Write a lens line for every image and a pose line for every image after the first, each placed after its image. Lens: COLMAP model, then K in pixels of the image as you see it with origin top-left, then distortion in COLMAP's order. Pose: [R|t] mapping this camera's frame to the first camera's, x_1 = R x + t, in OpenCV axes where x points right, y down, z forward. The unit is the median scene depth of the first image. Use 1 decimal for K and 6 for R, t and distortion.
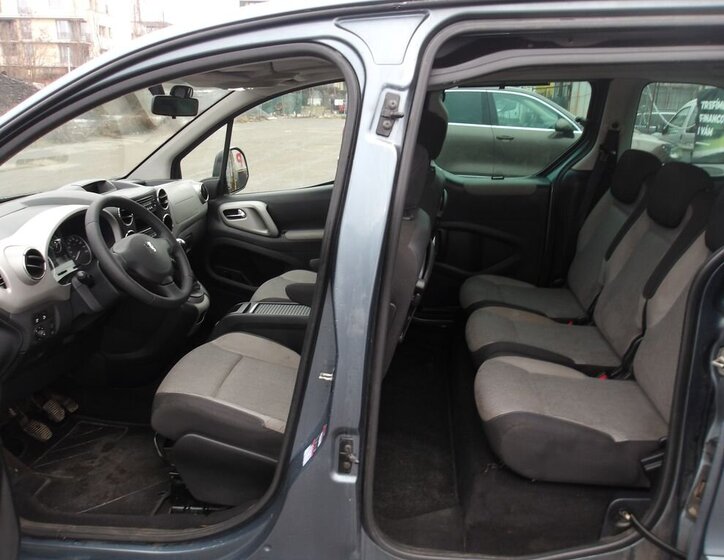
lens RADIAL K [[647.0, 0, 349.5], [0, 647.0, 282.5], [0, 0, 1]] dist [0.014951, -0.001337]
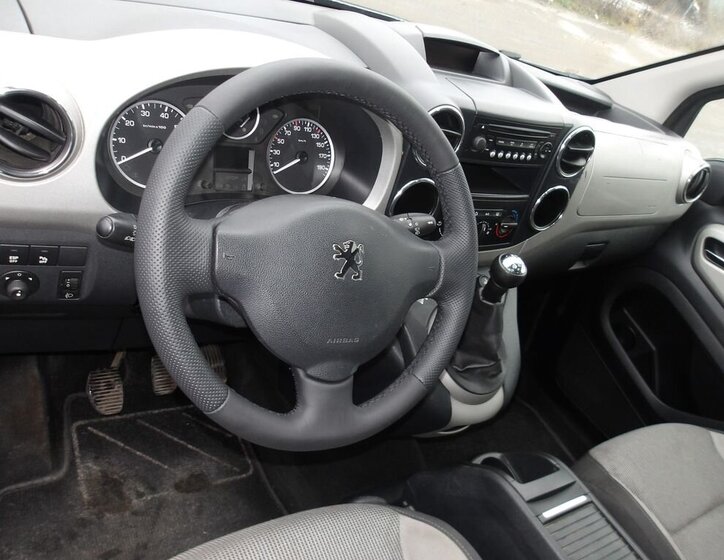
lens RADIAL K [[647.0, 0, 349.5], [0, 647.0, 282.5], [0, 0, 1]] dist [0.014951, -0.001337]
pose [[0.589376, 0.612492, -0.526773, -0.095256], [-0.531679, 0.785021, 0.317899, -0.115043], [0.608238, 0.092713, 0.788322, 0.562446]]
